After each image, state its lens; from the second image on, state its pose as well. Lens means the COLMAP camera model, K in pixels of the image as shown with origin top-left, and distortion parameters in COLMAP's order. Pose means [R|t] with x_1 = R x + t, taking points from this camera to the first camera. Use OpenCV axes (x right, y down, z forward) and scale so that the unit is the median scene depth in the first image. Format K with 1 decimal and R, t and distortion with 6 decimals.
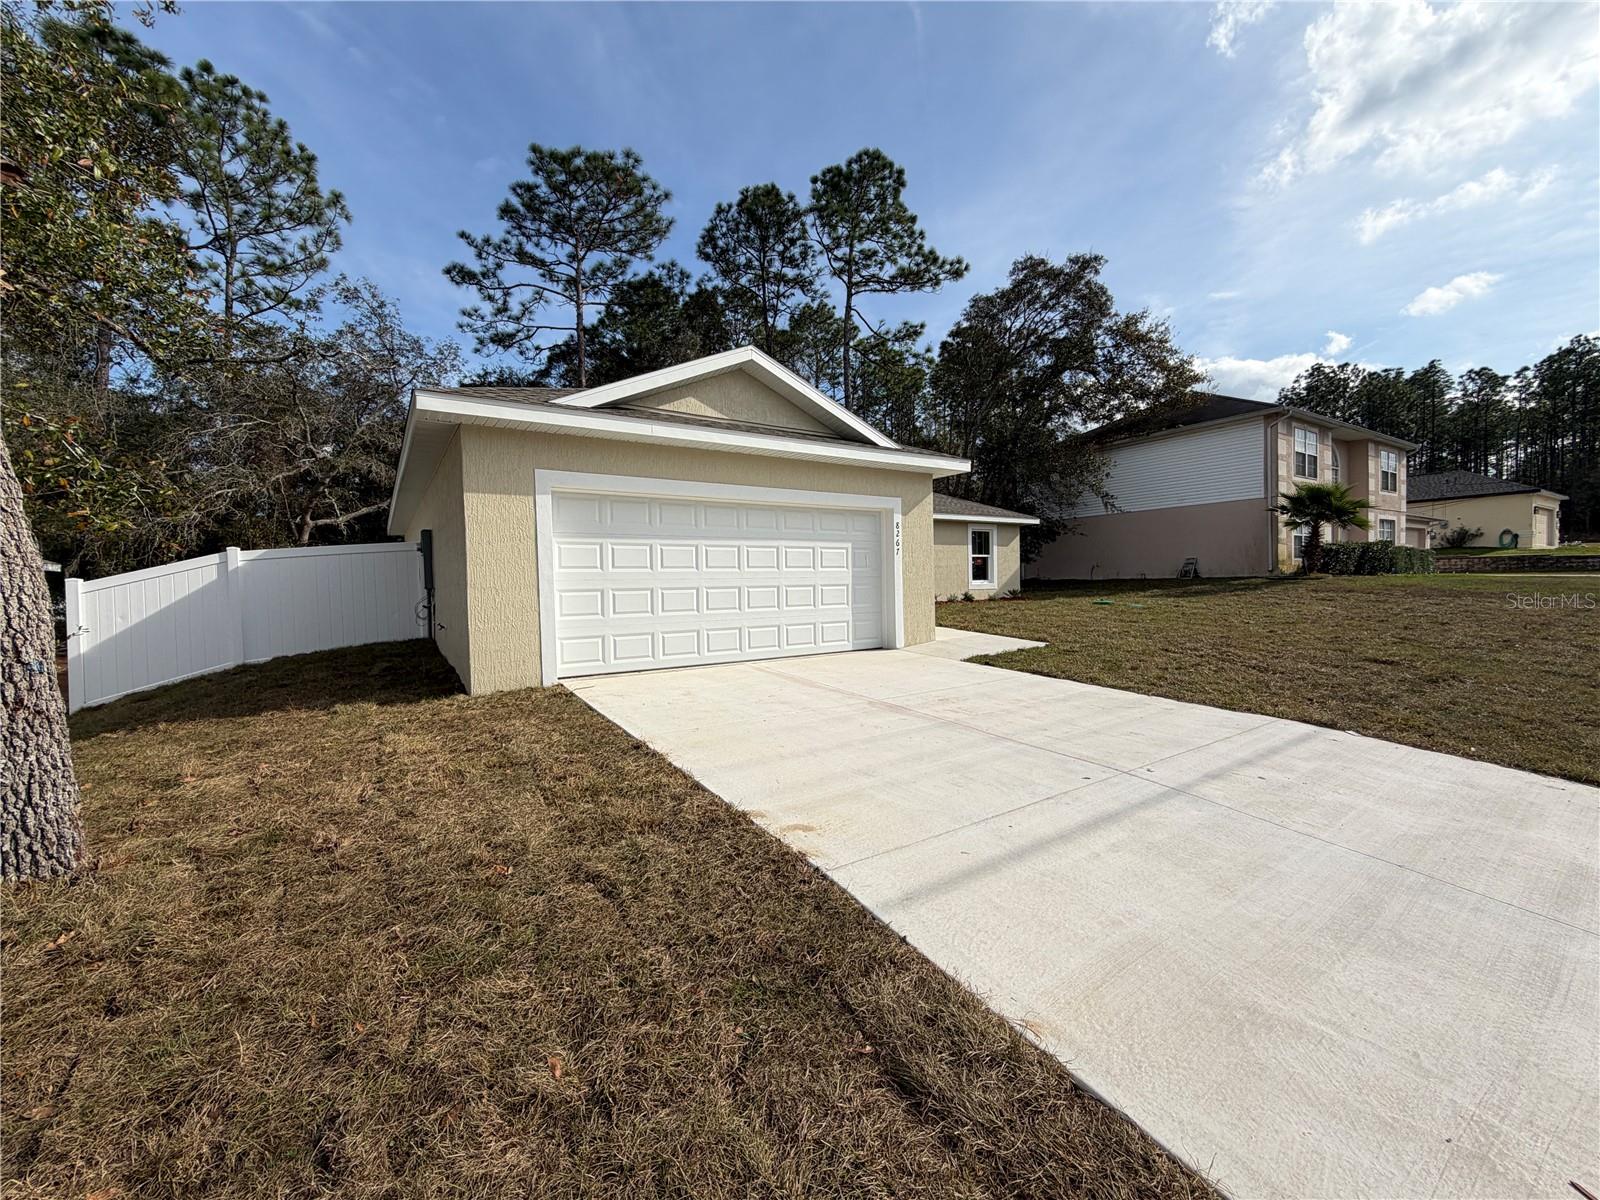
lens RADIAL K [[637.5, 0, 794.0], [0, 637.5, 598.5], [0, 0, 1]] dist [0.000919, 0.000434]
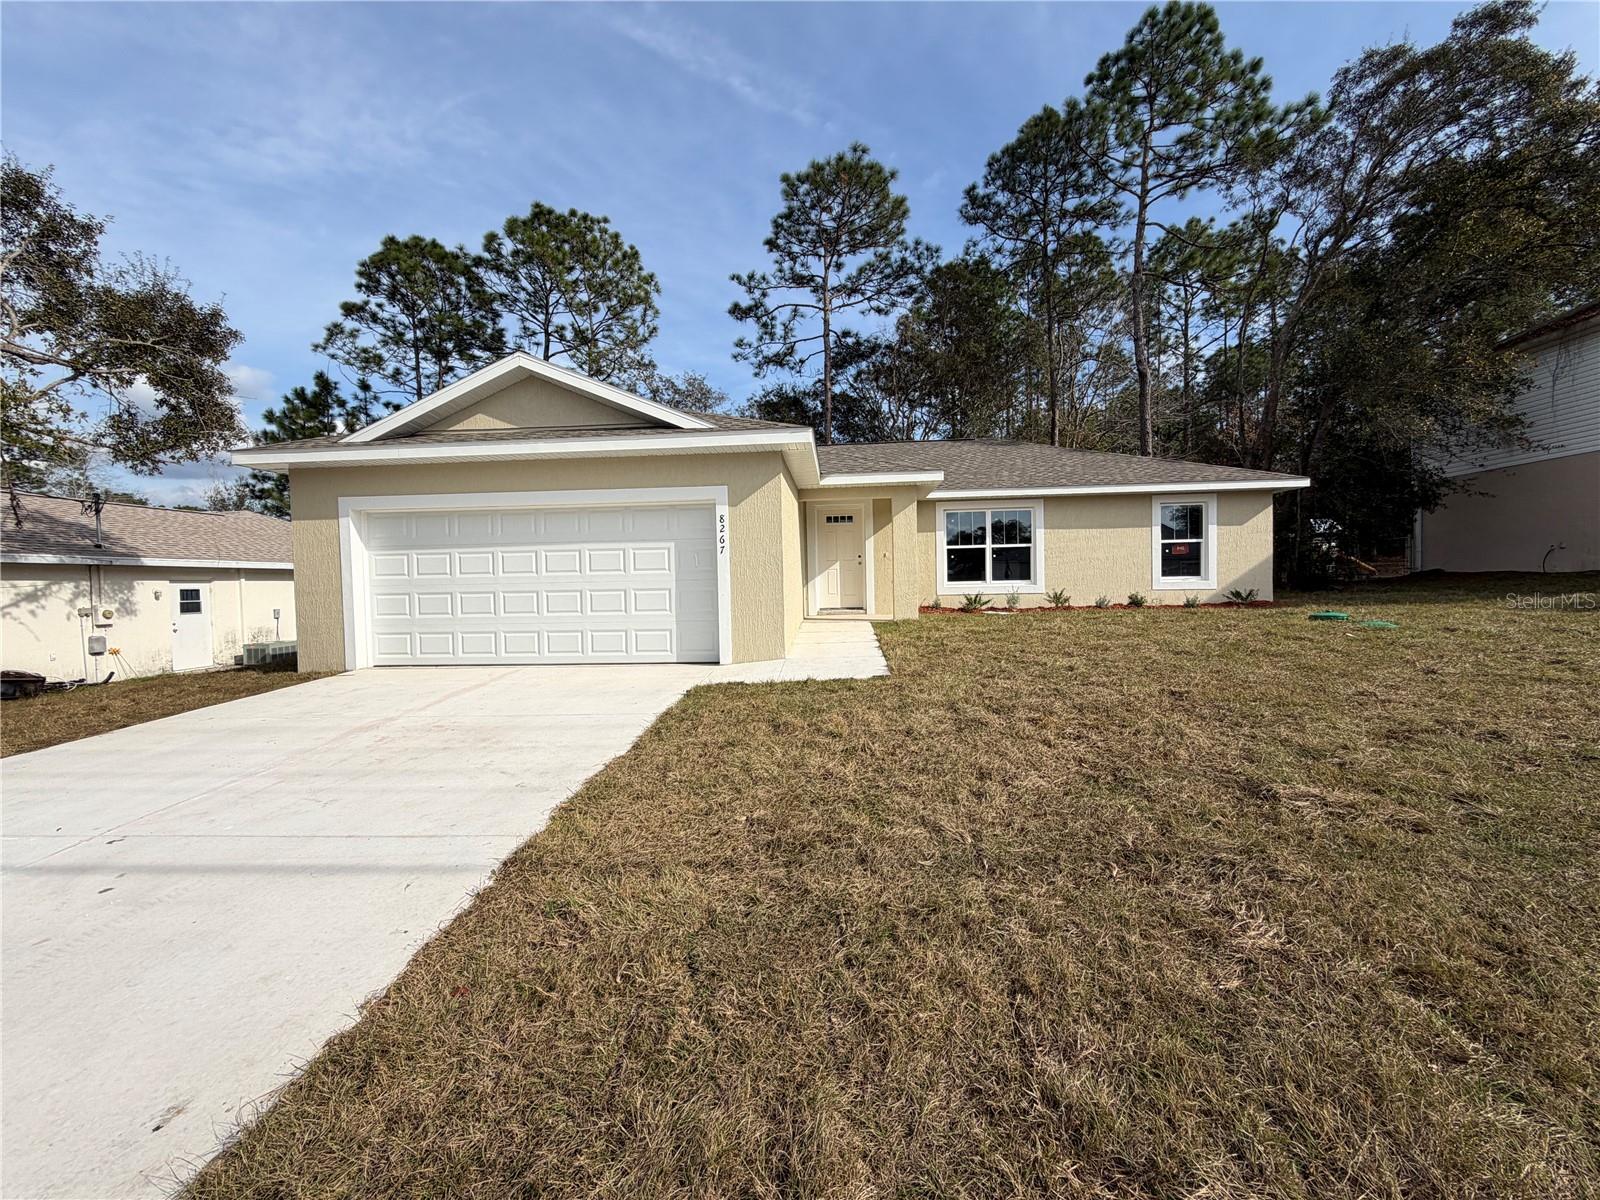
lens RADIAL K [[637.5, 0, 797.6], [0, 637.5, 599.4], [0, 0, 1]] dist [0.000919, 0.000434]
pose [[0.794337, 0.019027, -0.607179, 0.365703], [-0.009716, 0.999779, 0.018619, -0.012193], [0.607399, -0.008891, 0.794347, 0.188438]]
